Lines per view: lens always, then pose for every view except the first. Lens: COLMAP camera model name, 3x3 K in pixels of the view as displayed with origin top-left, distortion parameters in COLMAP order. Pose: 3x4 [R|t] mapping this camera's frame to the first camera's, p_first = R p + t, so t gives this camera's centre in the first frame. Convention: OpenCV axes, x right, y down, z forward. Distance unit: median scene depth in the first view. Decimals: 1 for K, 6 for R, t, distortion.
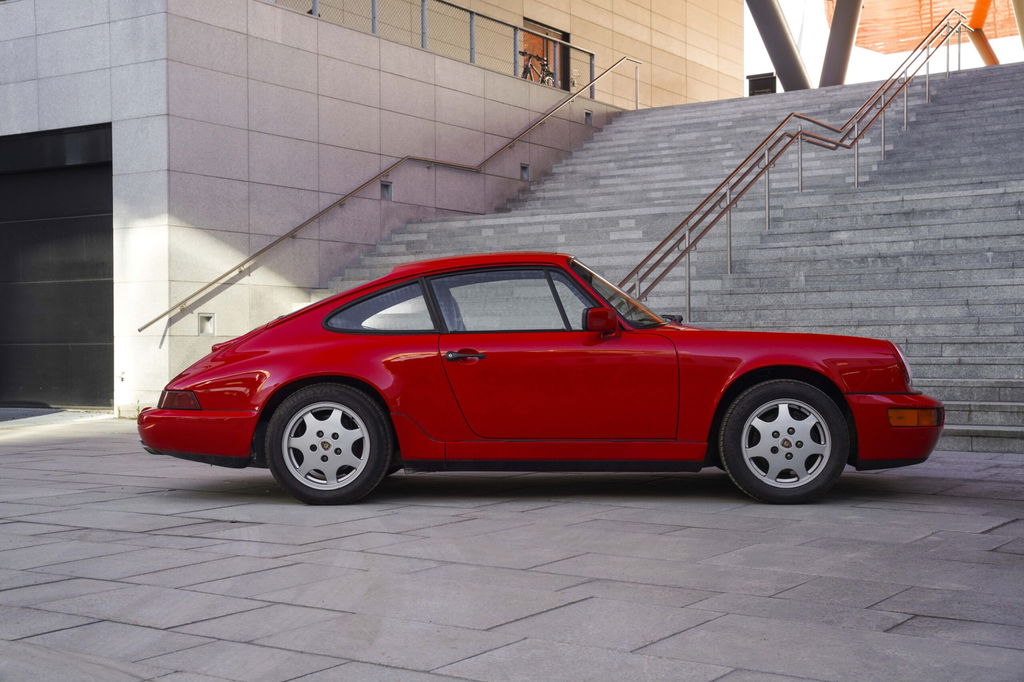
lens RADIAL K [[1429.3, 0, 520.8], [0, 1429.3, 312.8], [0, 0, 1]] dist [0.434447, 0.000000]
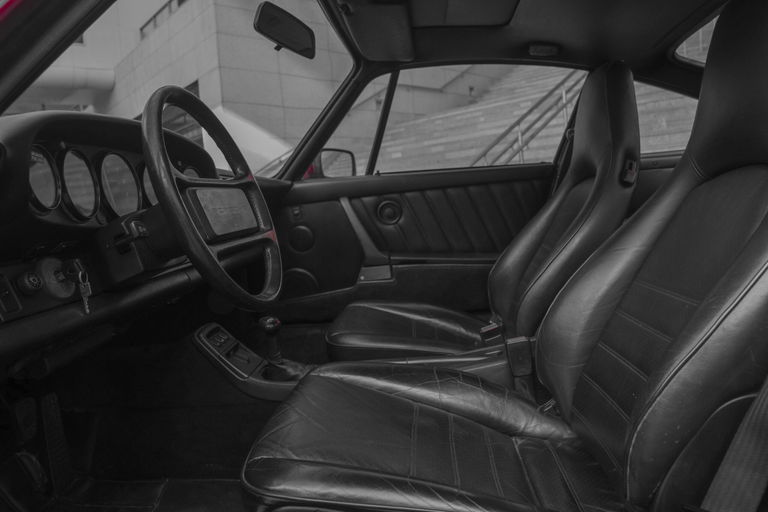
lens RADIAL K [[533.9, 0, 391.0], [0, 533.9, 253.9], [0, 0, 1]] dist [-0.137082, 0.078657]
pose [[0.972195, -0.051920, -0.228347, 0.053773], [0.083325, 0.987991, 0.130116, 0.007032], [0.218849, -0.145525, 0.964846, 0.426317]]
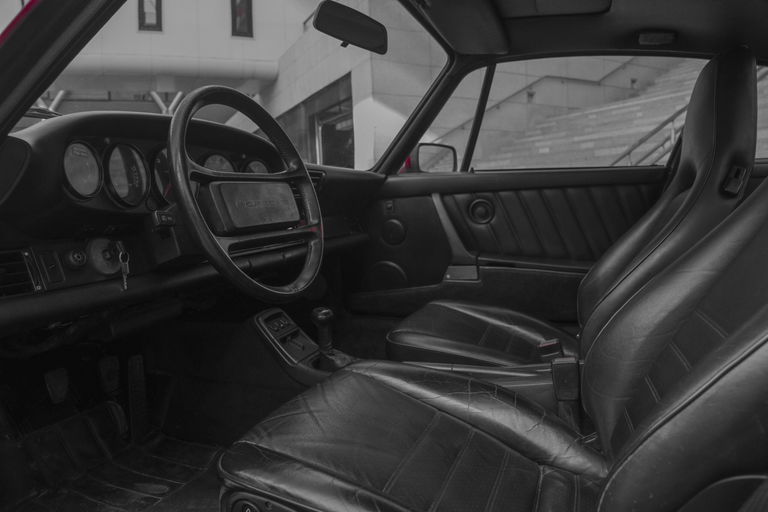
lens RADIAL K [[533.9, 0, 386.3], [0, 533.9, 255.0], [0, 0, 1]] dist [-0.137082, 0.078657]
pose [[0.869483, 0.023741, -0.493392, 0.063334], [0.045932, 0.990631, 0.128611, 0.007017], [0.491823, -0.134487, 0.860246, 0.431342]]
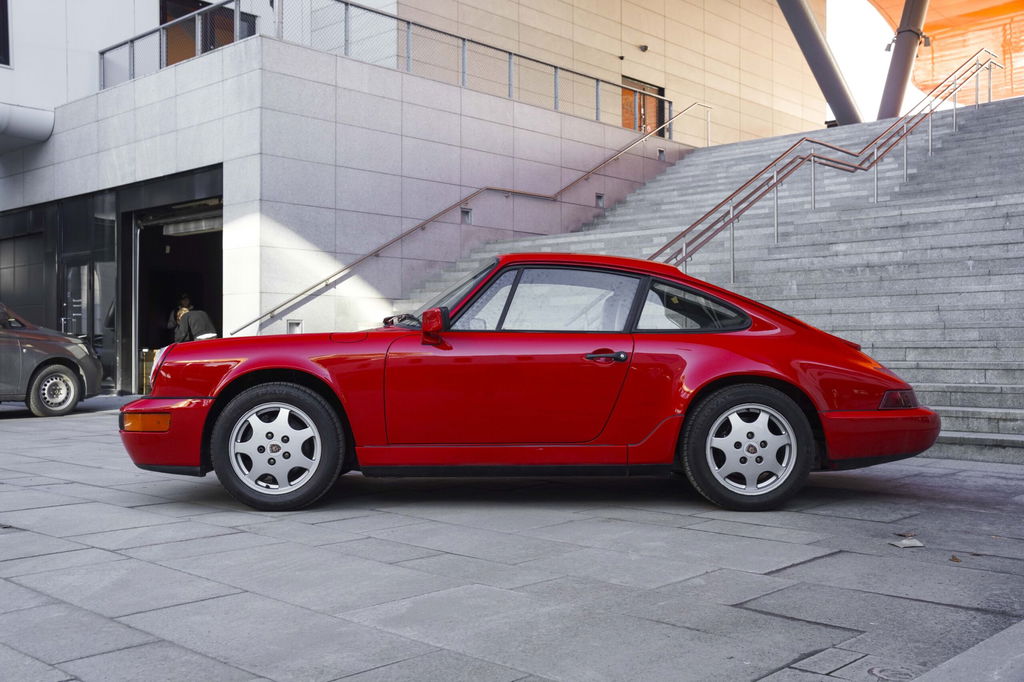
lens RADIAL K [[1079.4, 0, 520.8], [0, 1079.4, 338.6], [0, 0, 1]] dist [0.196131, 0.000000]
pose [[0.988201, 0.002243, -0.153148, 0.095441], [0.000306, 0.999862, 0.016623, 0.000876], [0.153164, -0.016474, 0.988063, 0.137577]]
